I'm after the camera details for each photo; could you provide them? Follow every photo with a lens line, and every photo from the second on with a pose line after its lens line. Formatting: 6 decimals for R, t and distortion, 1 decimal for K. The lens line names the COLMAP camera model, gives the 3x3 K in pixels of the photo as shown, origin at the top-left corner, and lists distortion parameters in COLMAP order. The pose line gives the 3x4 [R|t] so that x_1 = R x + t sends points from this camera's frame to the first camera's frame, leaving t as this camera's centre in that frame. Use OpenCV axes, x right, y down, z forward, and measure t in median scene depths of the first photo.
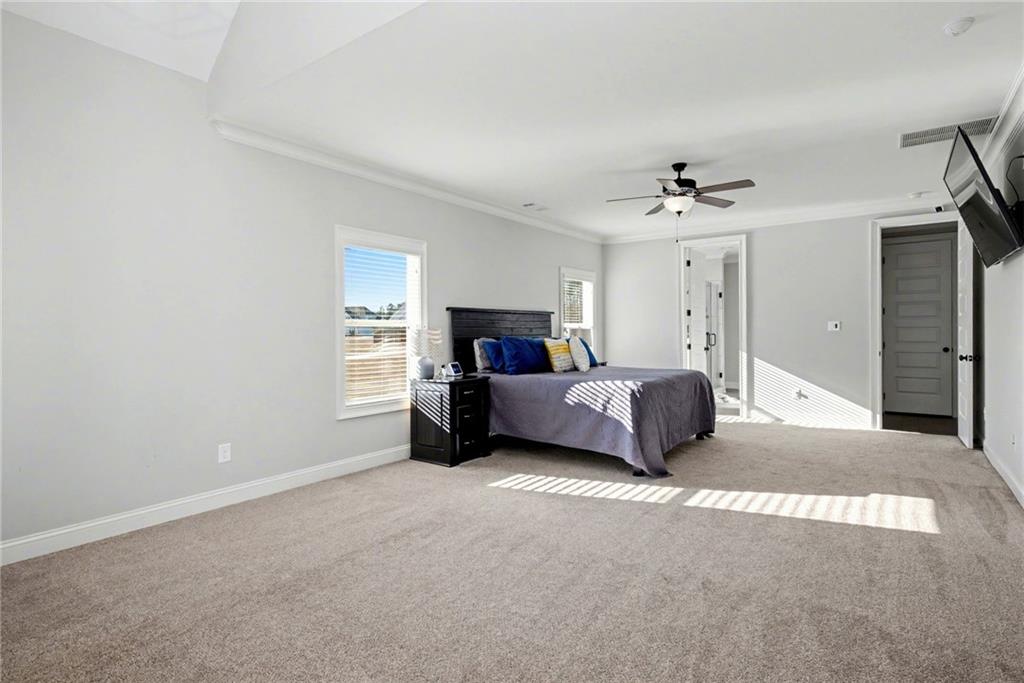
lens RADIAL K [[513.8, 0, 514.0], [0, 513.8, 335.1], [0, 0, 1]] dist [0.001208, 0.000293]
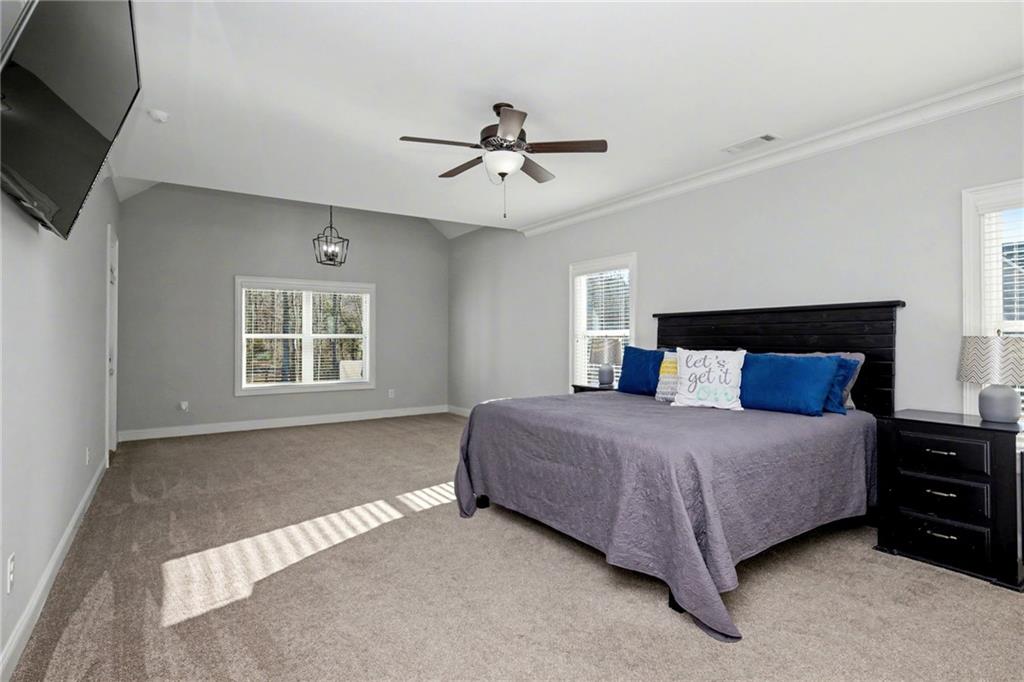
lens RADIAL K [[513.8, 0, 514.0], [0, 513.8, 334.6], [0, 0, 1]] dist [0.001208, 0.000293]
pose [[-0.330632, 0.003394, -0.943754, 1.041549], [-0.004559, 0.999976, 0.005194, -0.026254], [0.943749, 0.006020, -0.330609, 1.330167]]
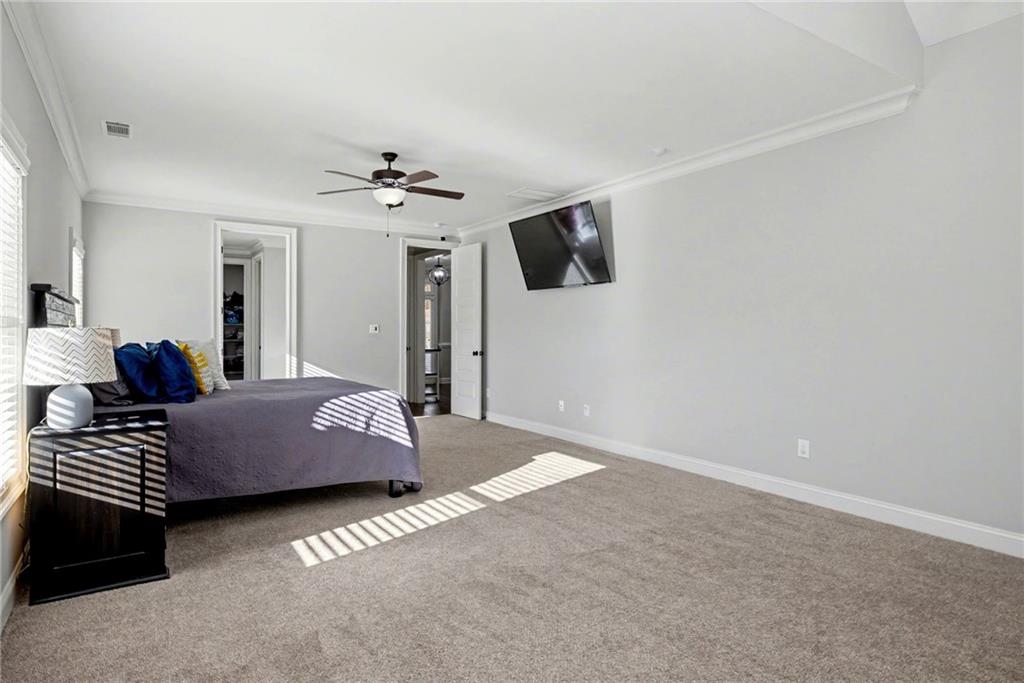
lens RADIAL K [[567.3, 0, 509.0], [0, 567.3, 328.0], [0, 0, 1]] dist [0.001537, 0.000550]
pose [[0.363355, 0.010194, 0.931595, -0.593862], [0.006590, 0.999887, -0.013511, -0.001780], [-0.931627, 0.011049, 0.363247, 0.457203]]
